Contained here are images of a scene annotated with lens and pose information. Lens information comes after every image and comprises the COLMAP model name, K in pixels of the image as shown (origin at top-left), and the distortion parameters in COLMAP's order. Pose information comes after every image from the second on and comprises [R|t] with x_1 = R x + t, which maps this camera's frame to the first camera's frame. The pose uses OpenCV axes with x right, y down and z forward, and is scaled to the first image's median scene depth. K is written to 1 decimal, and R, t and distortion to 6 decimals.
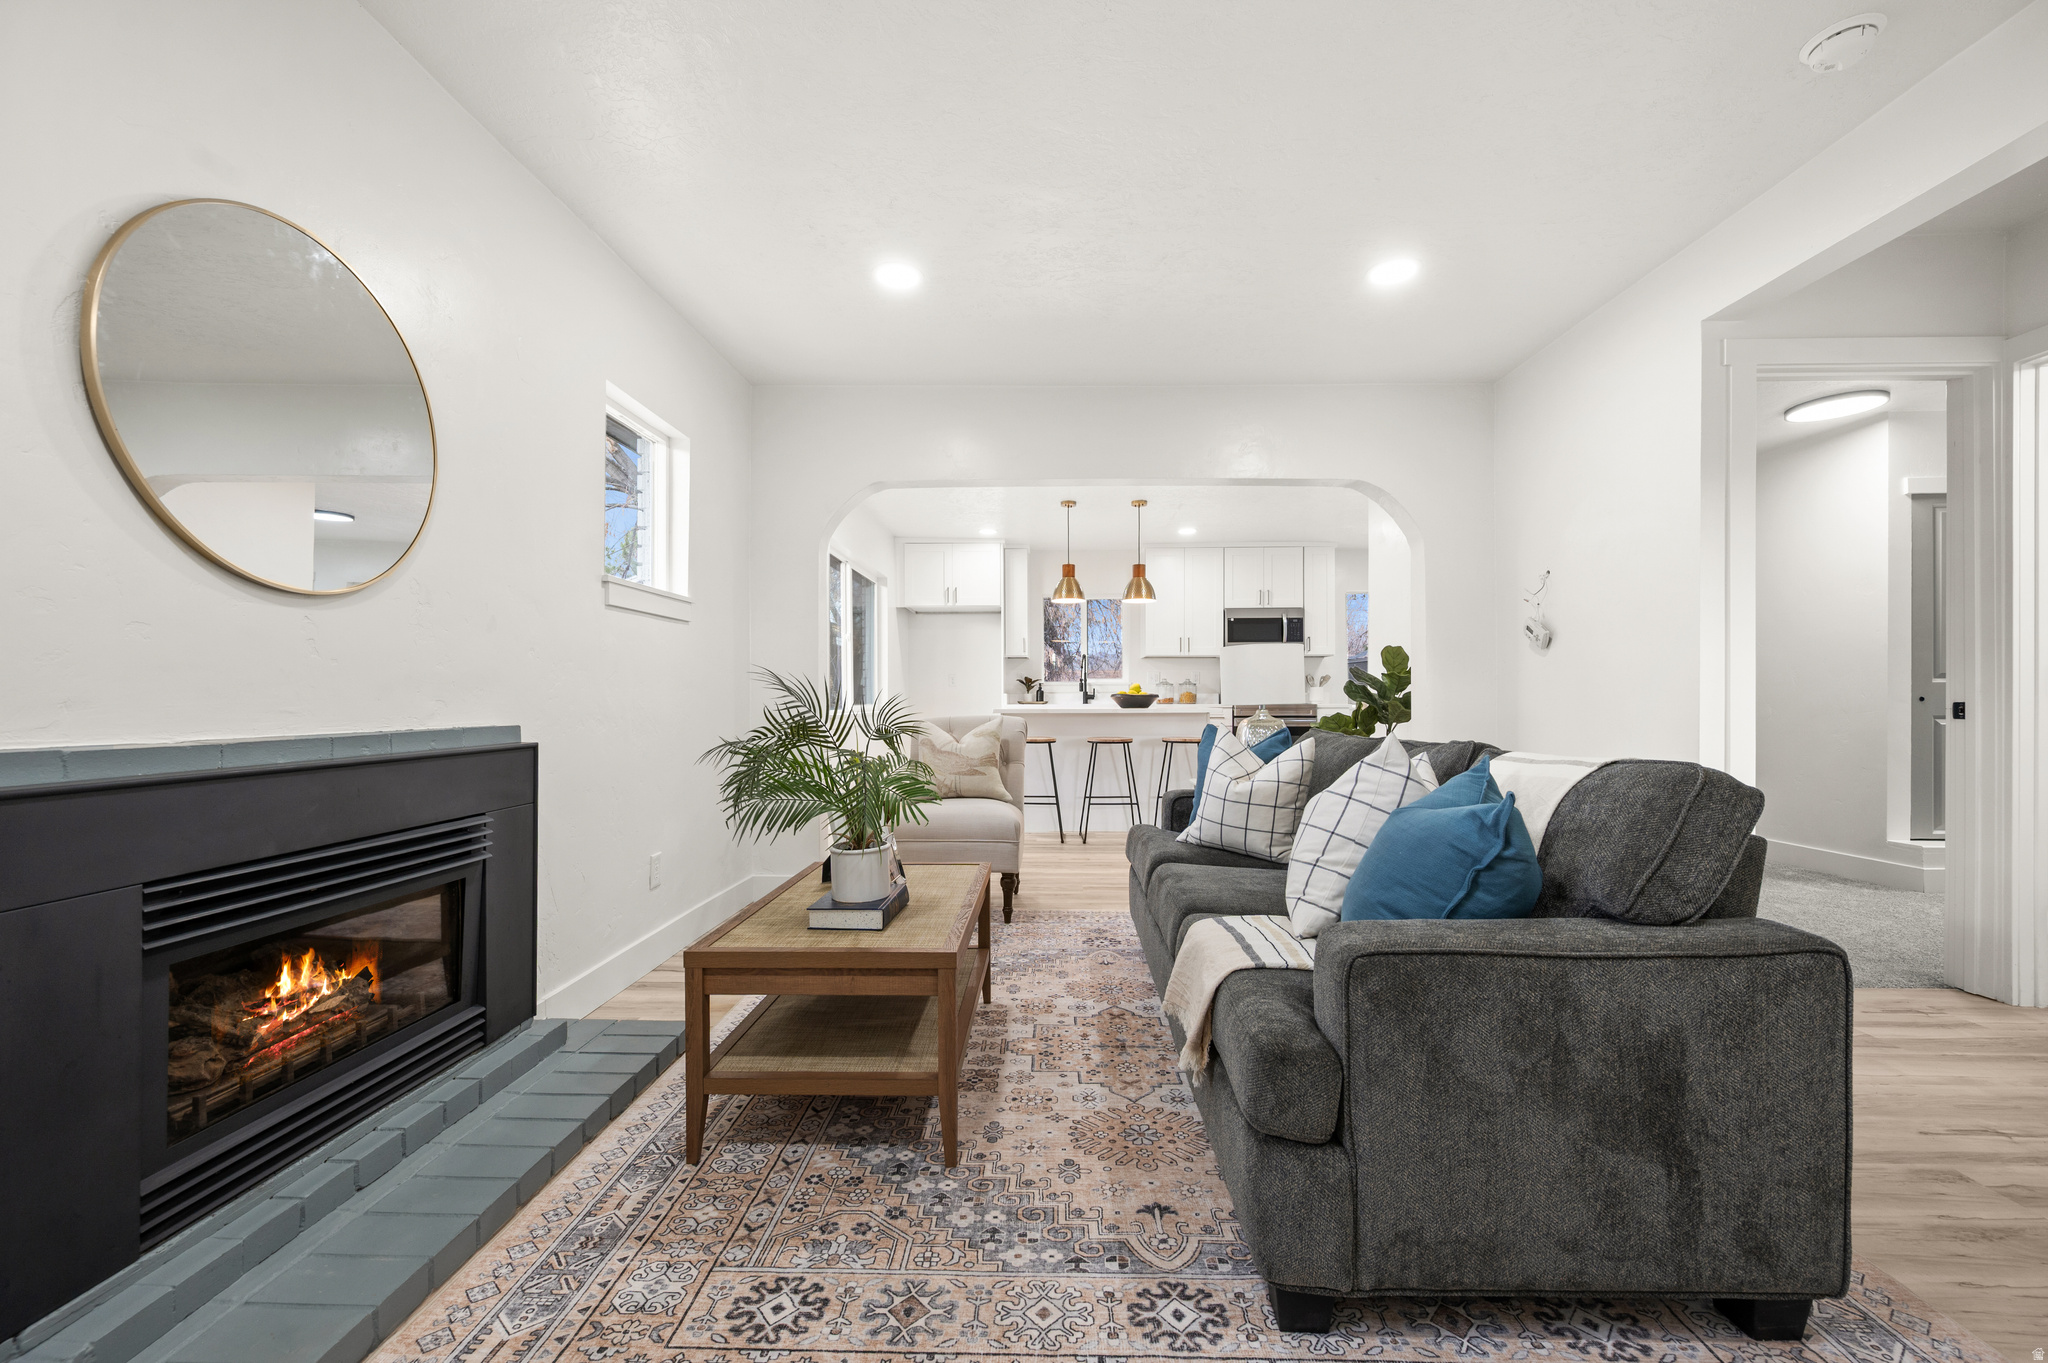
lens RADIAL K [[817.9, 0, 1024.1], [0, 817.9, 699.6], [0, 0, 1]] dist [0.000138, -0.000121]
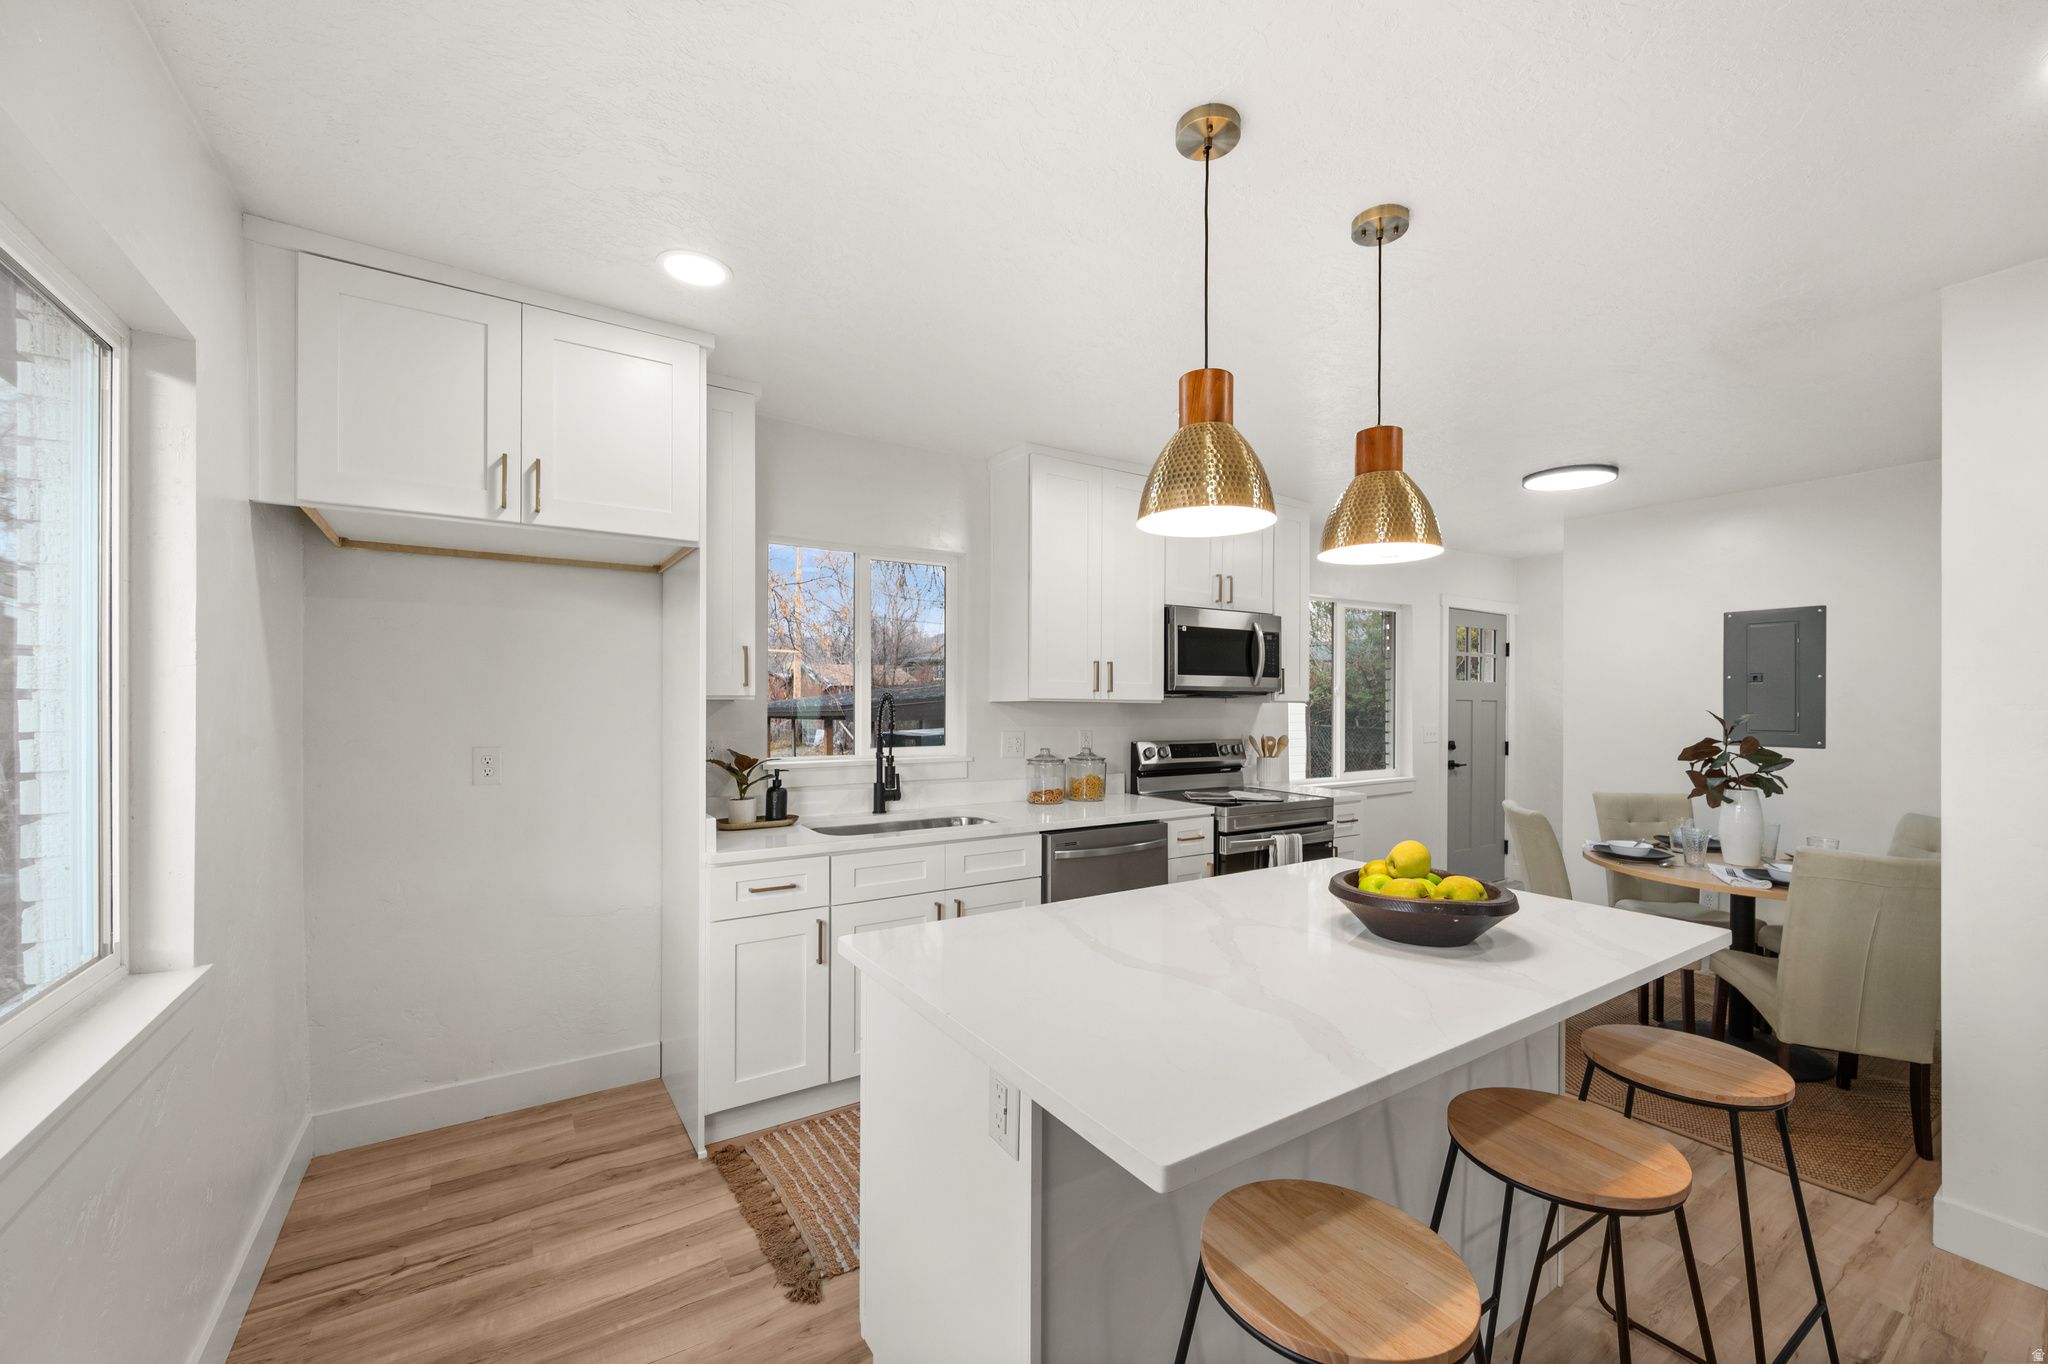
lens RADIAL K [[807.3, 0, 1021.7], [0, 807.3, 705.3], [0, 0, 1]] dist [0.002476, 0.000024]
pose [[0.817693, 0.002817, 0.575648, -0.449508], [-0.003833, 0.999993, 0.000552, -0.221263], [-0.575642, -0.002657, 0.817698, 2.831457]]
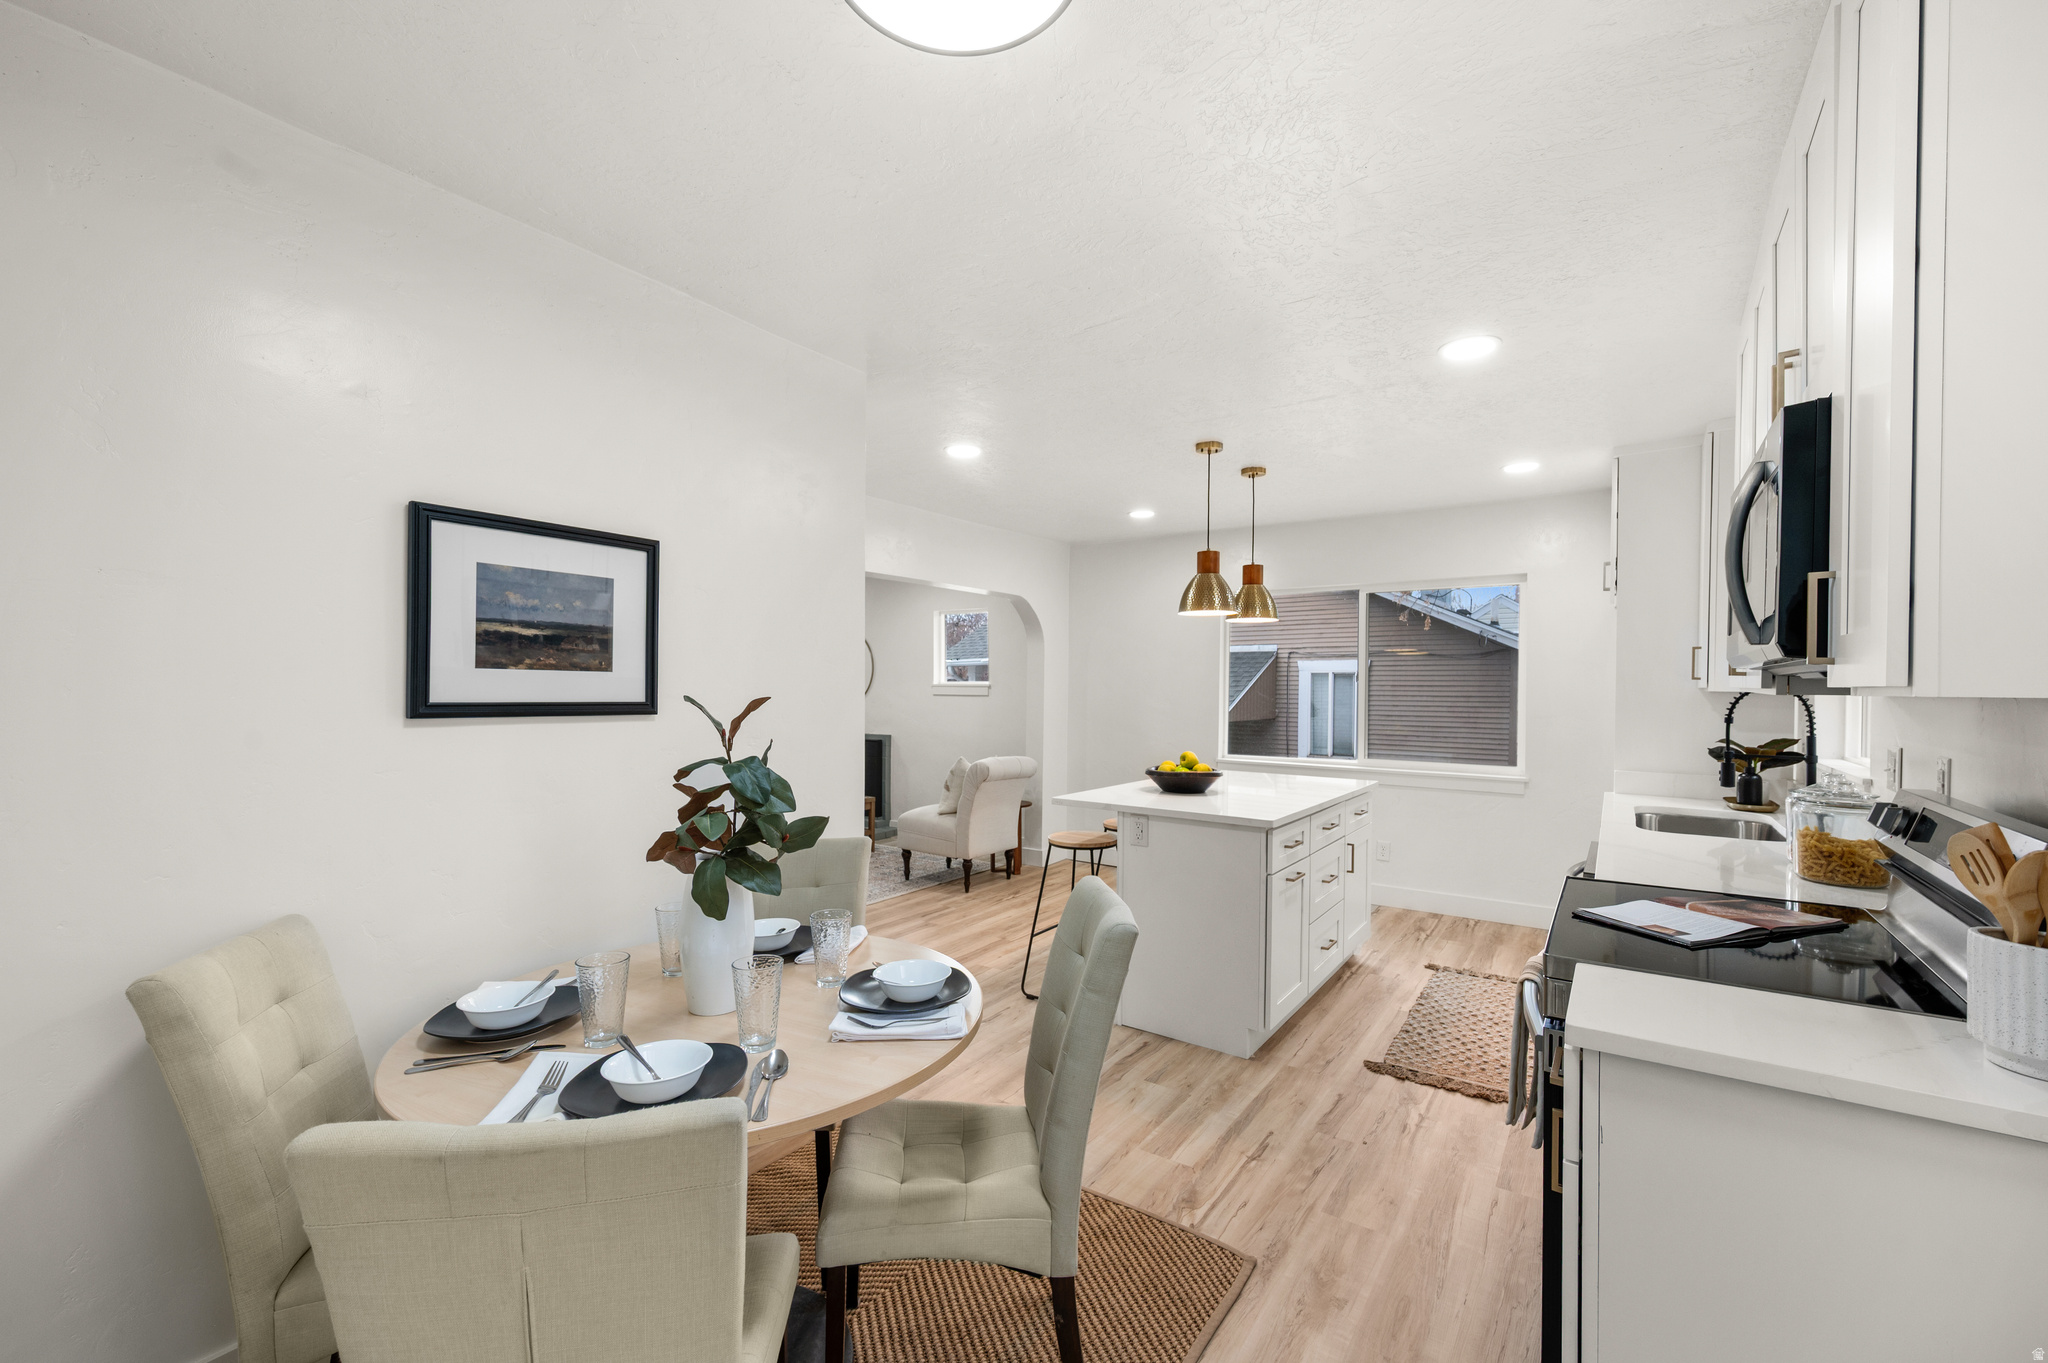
lens RADIAL K [[857.6, 0, 1030.6], [0, 857.6, 685.6], [0, 0, 1]] dist [-0.000135, -0.000322]
pose [[-0.539809, -0.000339, -0.841787, 2.461882], [-0.011797, 0.999905, 0.007163, -0.235672], [0.841705, 0.013797, -0.539762, 4.139950]]
